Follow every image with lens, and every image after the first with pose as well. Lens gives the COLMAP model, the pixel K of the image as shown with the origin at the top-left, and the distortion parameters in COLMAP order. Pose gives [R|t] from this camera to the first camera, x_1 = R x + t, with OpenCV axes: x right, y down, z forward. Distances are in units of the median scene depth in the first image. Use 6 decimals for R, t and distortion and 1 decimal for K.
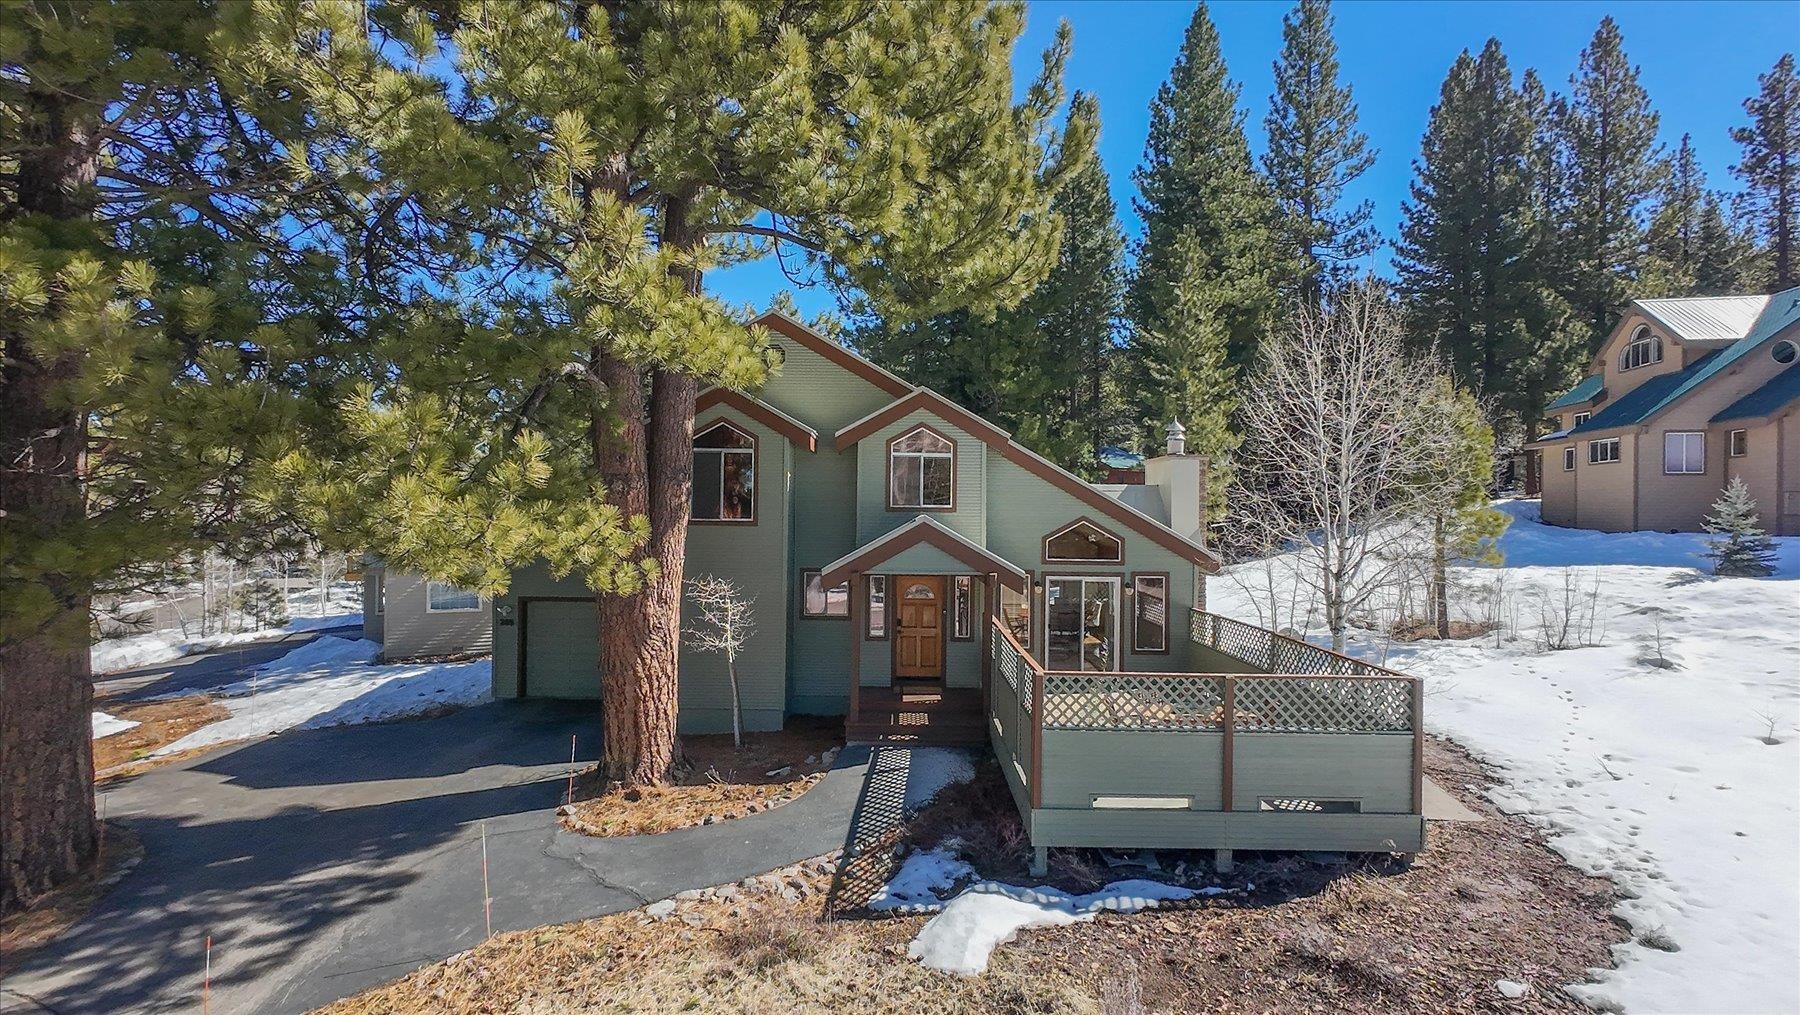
lens RADIAL K [[1359.8, 0, 900.0], [0, 1359.8, 507.5], [0, 0, 1]] dist [-0.006959, 0.008888]
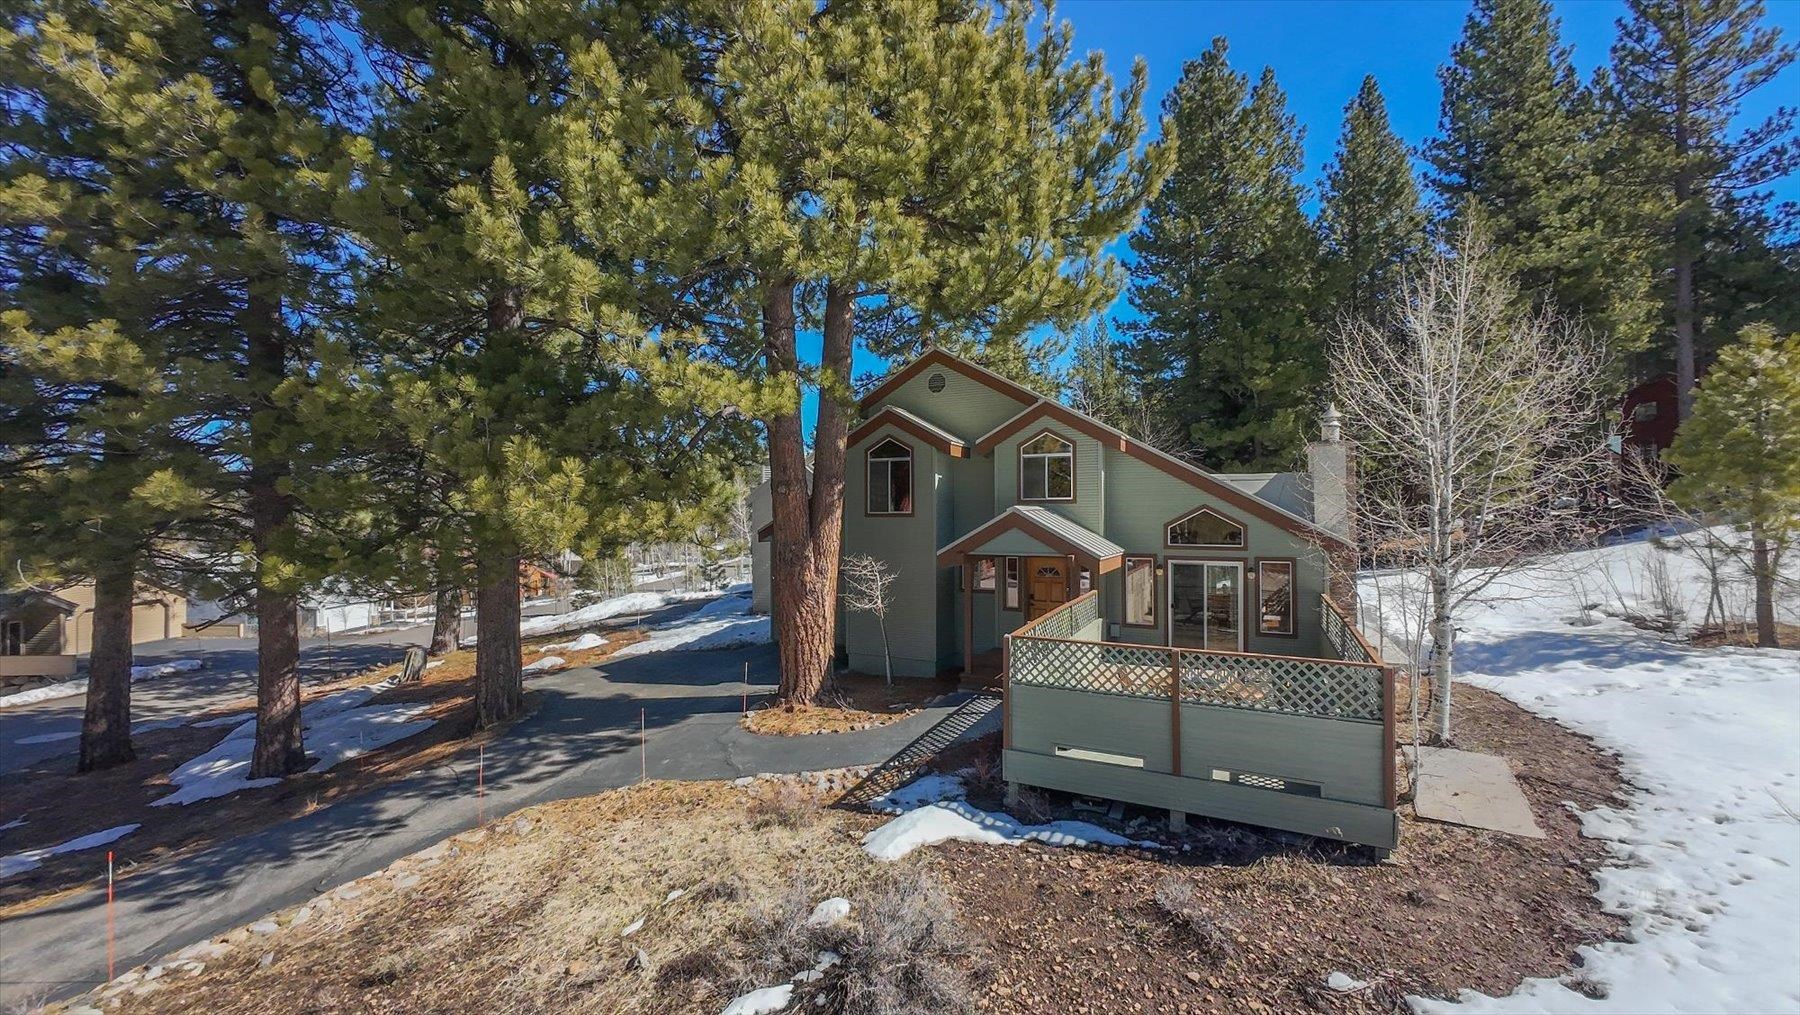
lens RADIAL K [[1359.8, 0, 900.0], [0, 1359.8, 507.5], [0, 0, 1]] dist [-0.006959, 0.008888]
pose [[0.706118, -0.019133, -0.707836, 0.866743], [0.015288, 0.999814, -0.011774, 0.021218], [0.707929, -0.002508, 0.706279, 0.088111]]
